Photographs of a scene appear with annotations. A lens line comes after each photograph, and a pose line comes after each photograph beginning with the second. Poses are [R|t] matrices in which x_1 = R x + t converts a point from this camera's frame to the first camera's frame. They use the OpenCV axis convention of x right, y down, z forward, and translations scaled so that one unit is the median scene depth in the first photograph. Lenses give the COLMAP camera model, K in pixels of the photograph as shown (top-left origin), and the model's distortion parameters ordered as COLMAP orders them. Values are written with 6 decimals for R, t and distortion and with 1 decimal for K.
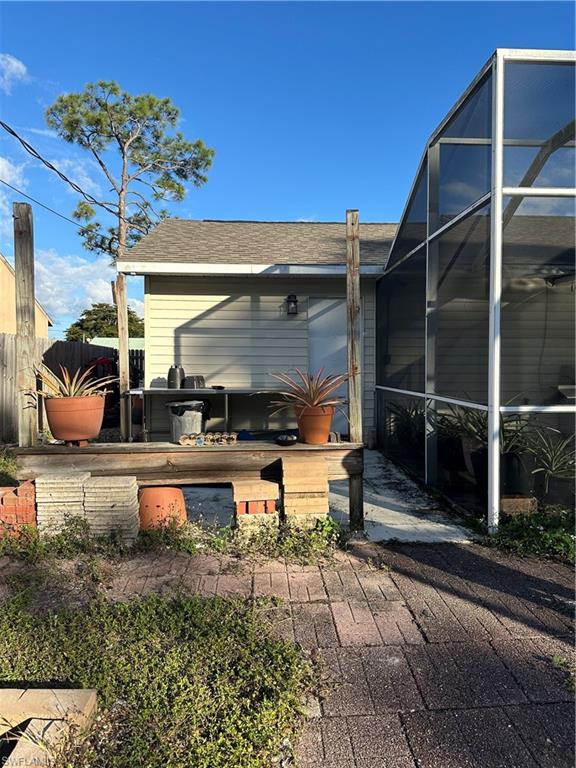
lens RADIAL K [[536.8, 0, 287.4], [0, 536.8, 375.6], [0, 0, 1]] dist [0.063973, -0.077041]
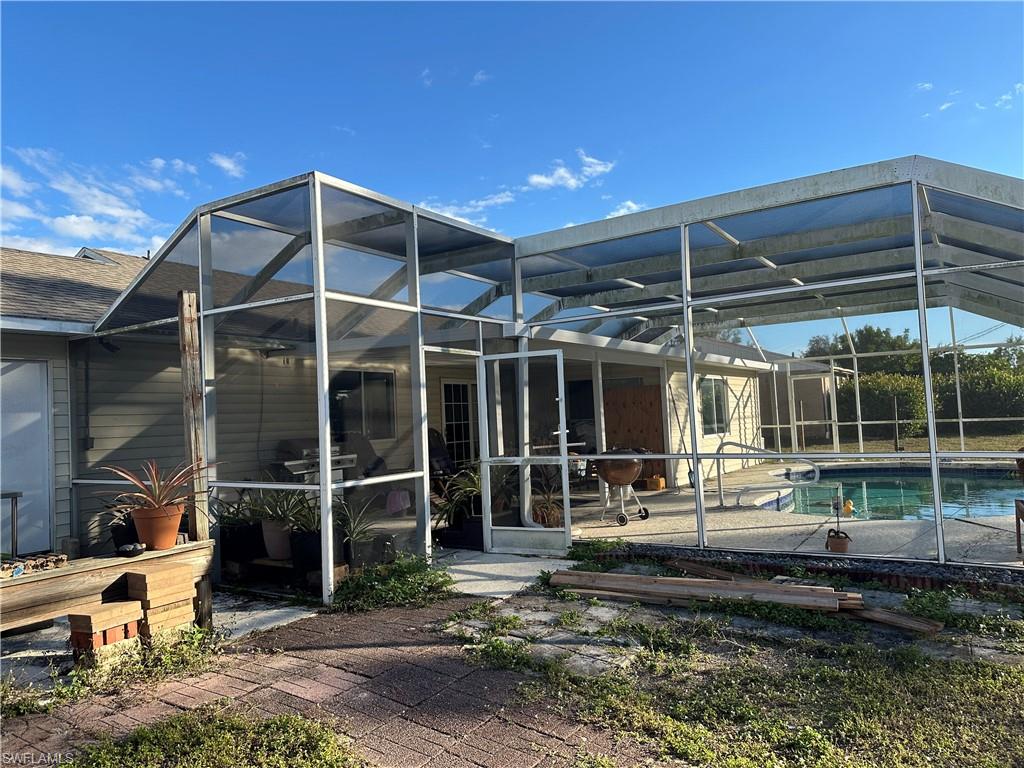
lens RADIAL K [[715.7, 0, 501.6], [0, 715.7, 386.8], [0, 0, 1]] dist [0.063973, -0.077041]
pose [[0.605039, 0.007485, 0.796161, -0.597288], [0.058556, 0.996829, -0.053872, -0.045333], [-0.794040, 0.079215, 0.602682, -0.195143]]
